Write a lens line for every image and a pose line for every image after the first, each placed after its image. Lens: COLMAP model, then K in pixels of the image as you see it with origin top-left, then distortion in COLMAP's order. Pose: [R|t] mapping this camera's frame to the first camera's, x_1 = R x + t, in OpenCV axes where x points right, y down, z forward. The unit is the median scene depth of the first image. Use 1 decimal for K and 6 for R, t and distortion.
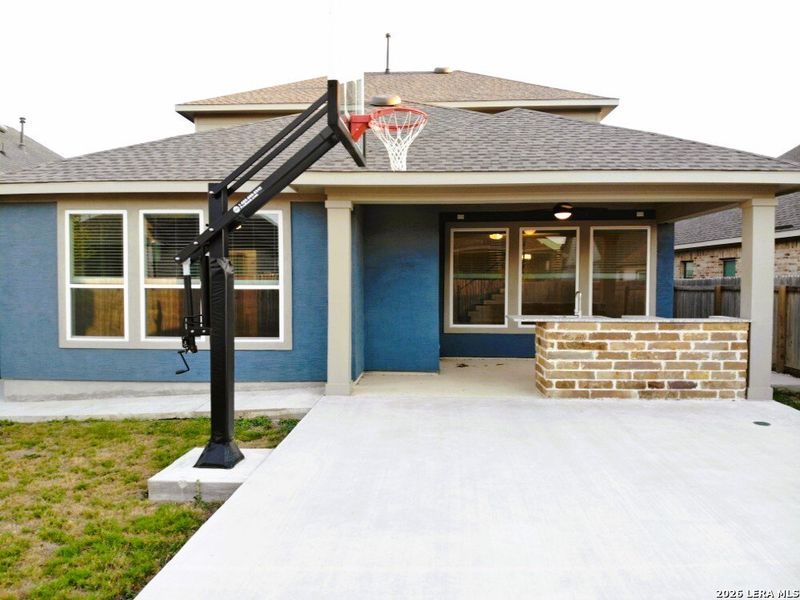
lens RADIAL K [[591.5, 0, 397.1], [0, 591.5, 300.2], [0, 0, 1]] dist [-0.094422, -0.017606]
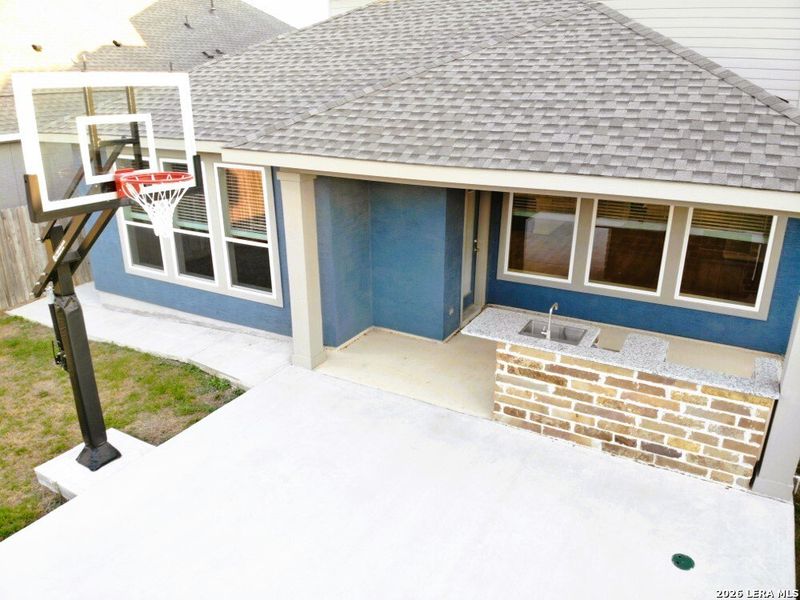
lens RADIAL K [[591.5, 0, 398.3], [0, 591.5, 302.7], [0, 0, 1]] dist [-0.094422, -0.017606]
pose [[0.896668, 0.151882, -0.415836, 0.469071], [-0.014237, 0.948714, 0.315814, -0.274228], [0.442475, -0.277260, 0.852844, 0.246786]]
